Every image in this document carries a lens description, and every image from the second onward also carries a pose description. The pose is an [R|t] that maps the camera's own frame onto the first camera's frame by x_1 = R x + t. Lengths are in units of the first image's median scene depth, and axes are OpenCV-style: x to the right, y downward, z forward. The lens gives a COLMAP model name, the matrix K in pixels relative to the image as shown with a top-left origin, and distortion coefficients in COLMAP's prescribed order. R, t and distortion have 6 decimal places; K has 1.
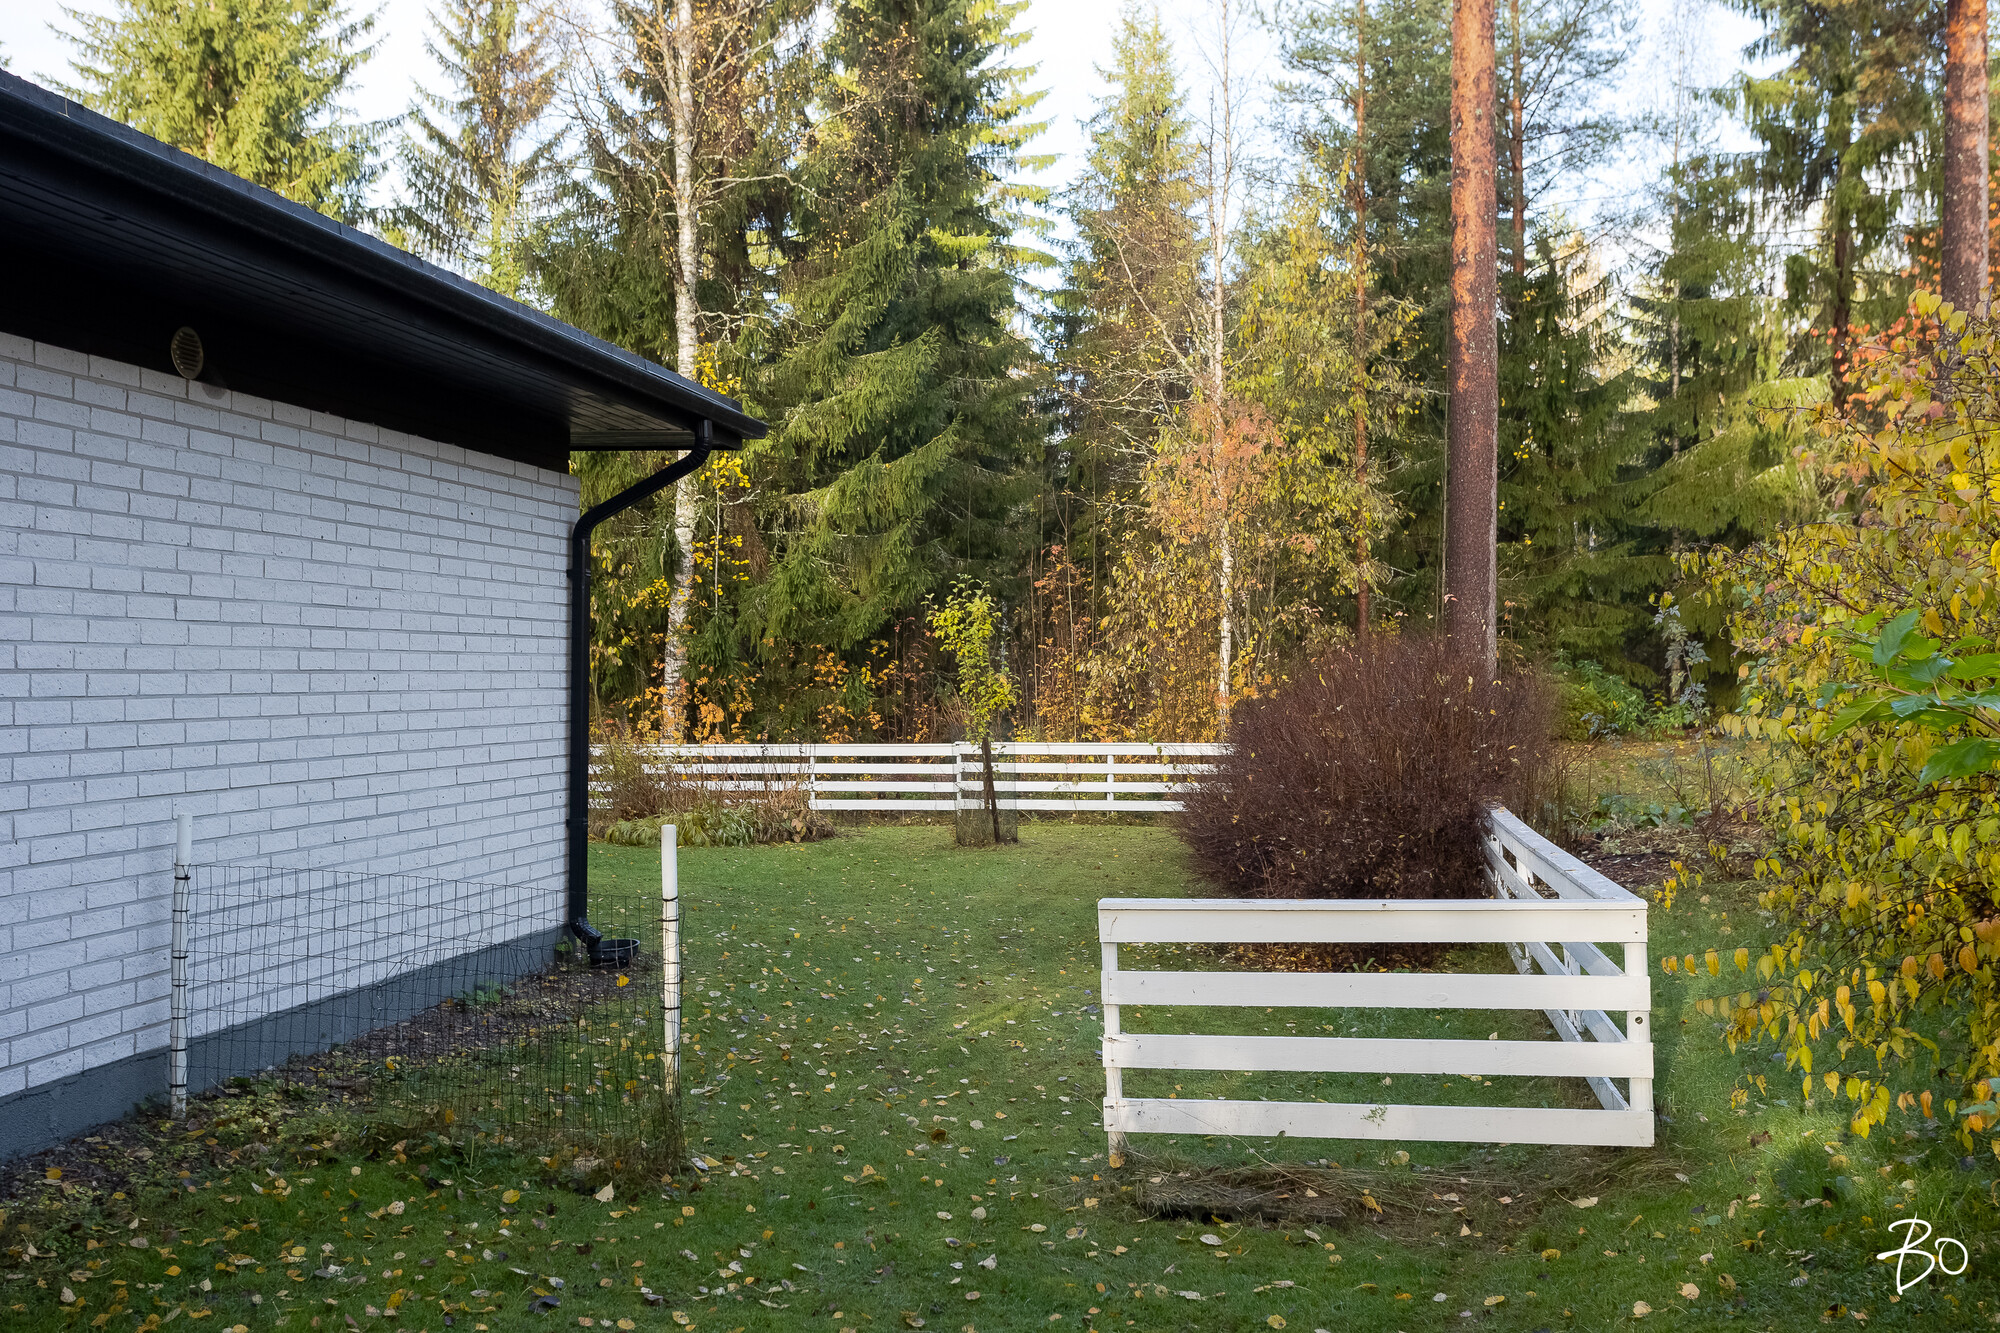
lens RADIAL K [[2035.7, 0, 1001.2], [0, 2035.7, 669.3], [0, 0, 1]] dist [0.015863, 0.000000]
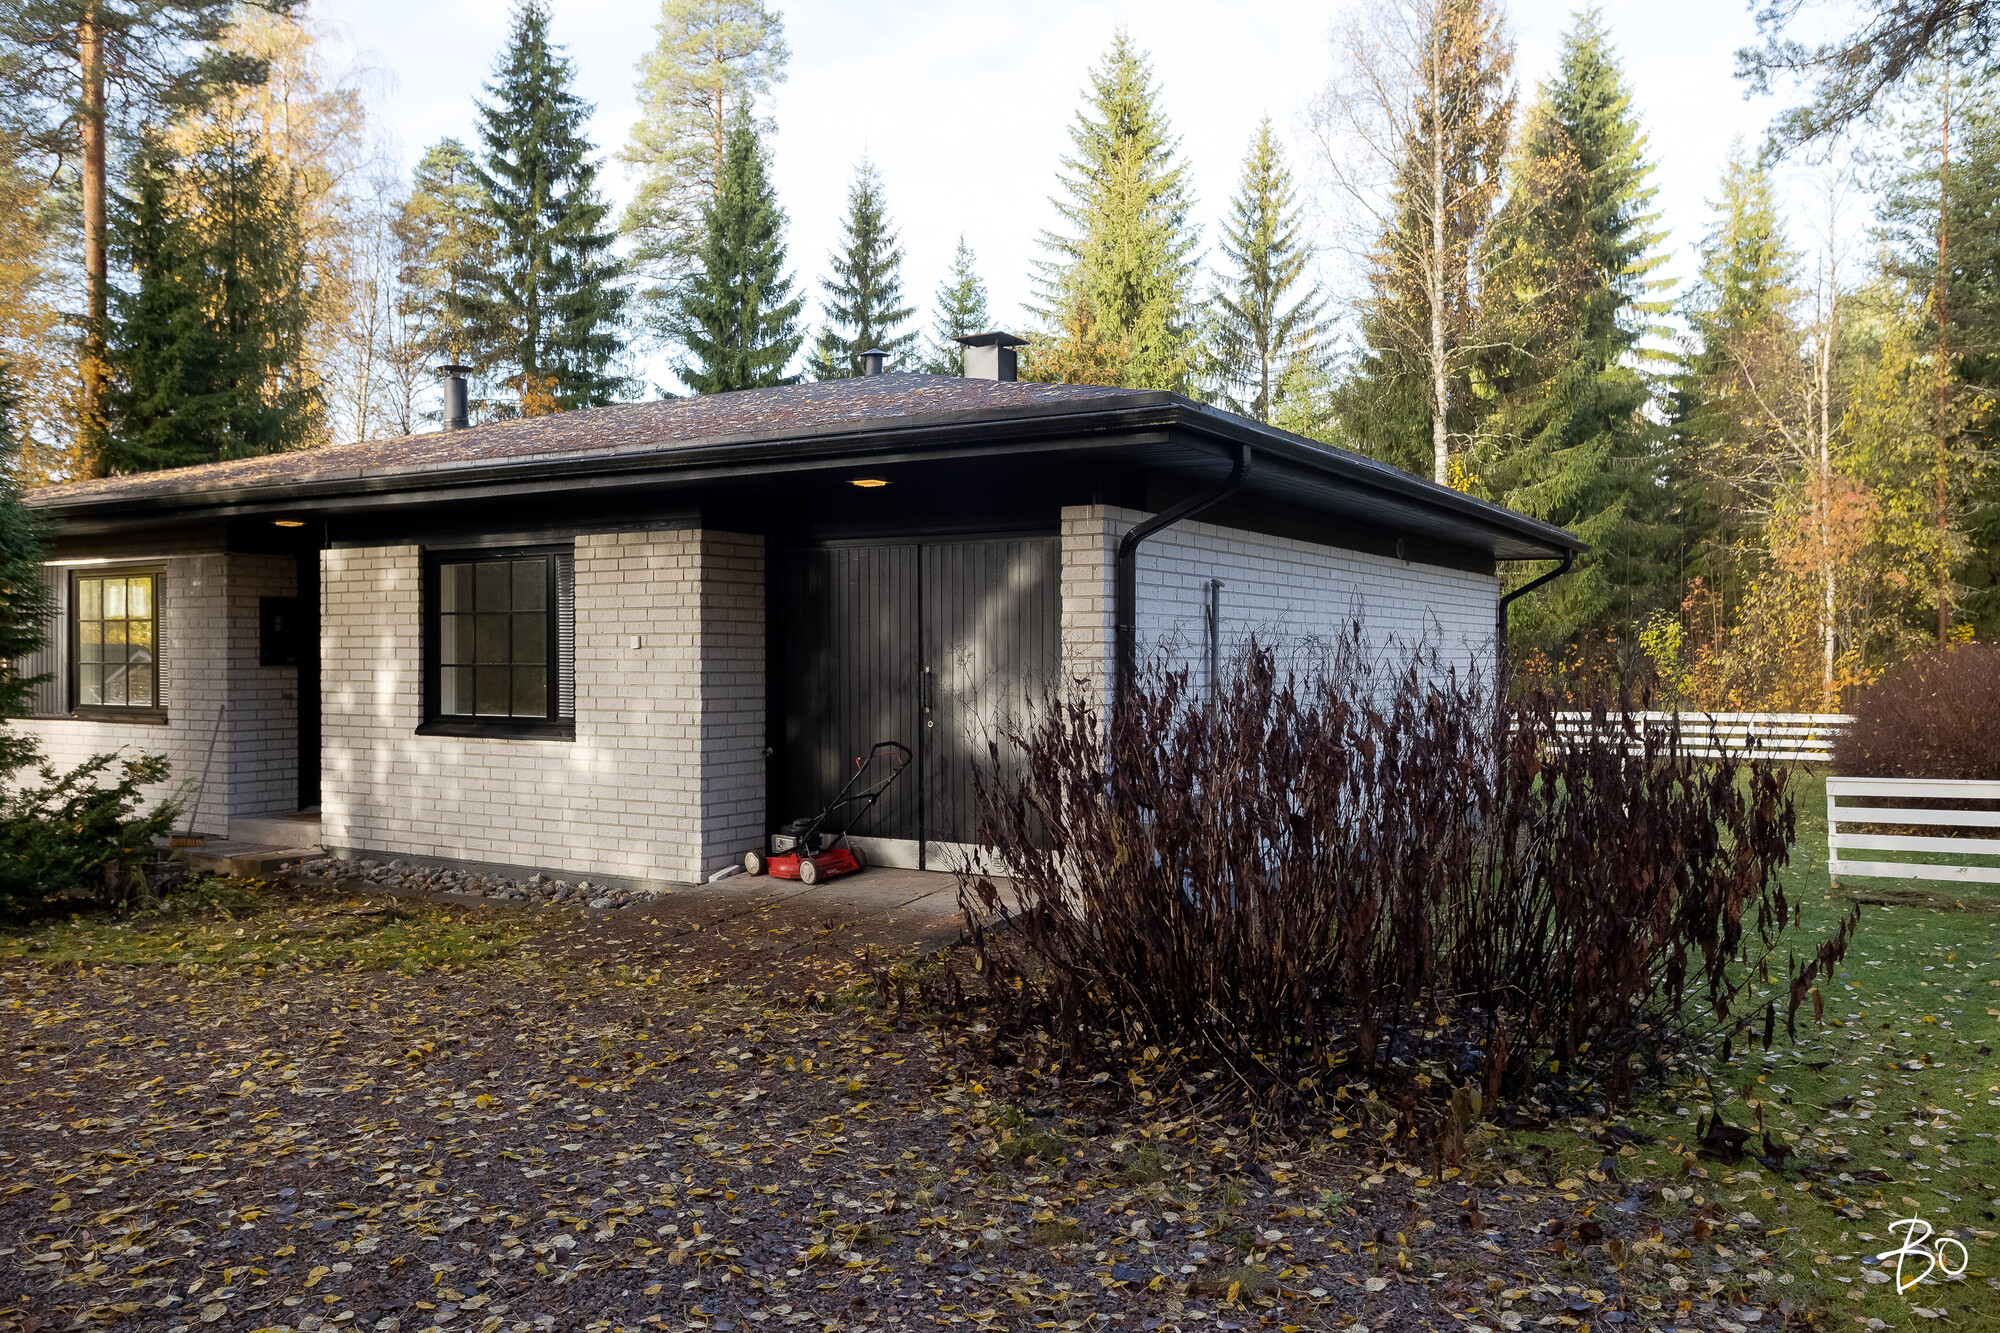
lens RADIAL K [[1546.0, 0, 996.3], [0, 1546.0, 667.5], [0, 0, 1]] dist [0.000952, 0.027434]
pose [[0.932949, 0.002827, -0.359999, -0.042218], [0.000264, 0.999964, 0.008539, -0.006444], [0.360010, -0.008062, 0.932914, -0.214195]]
